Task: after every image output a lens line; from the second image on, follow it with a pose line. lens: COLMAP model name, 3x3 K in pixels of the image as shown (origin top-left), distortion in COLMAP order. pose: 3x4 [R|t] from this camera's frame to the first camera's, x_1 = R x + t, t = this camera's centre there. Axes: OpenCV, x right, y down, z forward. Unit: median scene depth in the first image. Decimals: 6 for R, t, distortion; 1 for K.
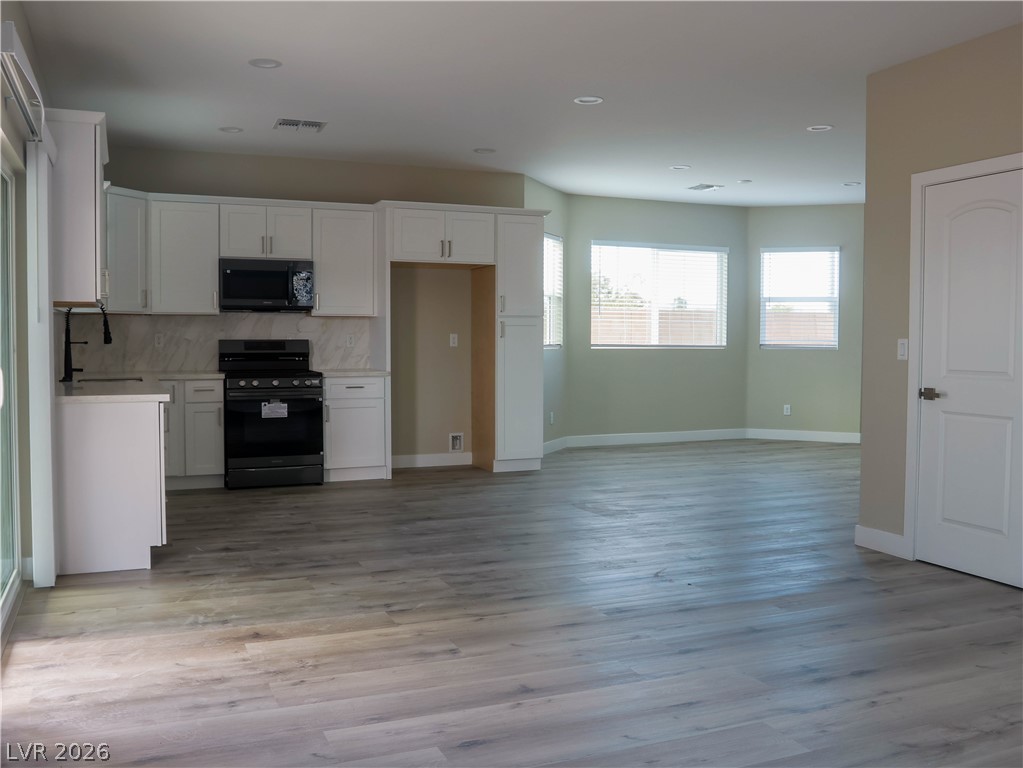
lens RADIAL K [[922.3, 0, 510.5], [0, 922.3, 383.3], [0, 0, 1]] dist [-0.055964, 0.005022]
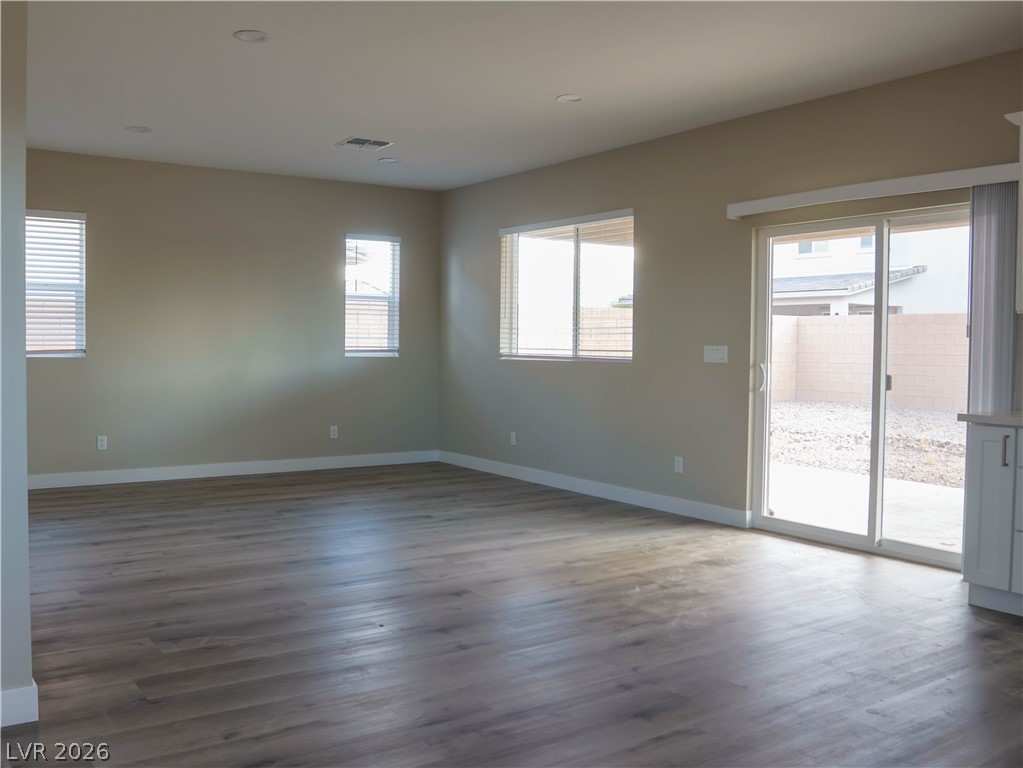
lens RADIAL K [[922.3, 0, 511.6], [0, 922.3, 384.3], [0, 0, 1]] dist [-0.055964, 0.005022]
pose [[-0.978627, -0.008760, -0.205456, 0.270530], [-0.027777, 0.995567, 0.089859, -0.096198], [0.203758, 0.093645, -0.974532, 1.962414]]
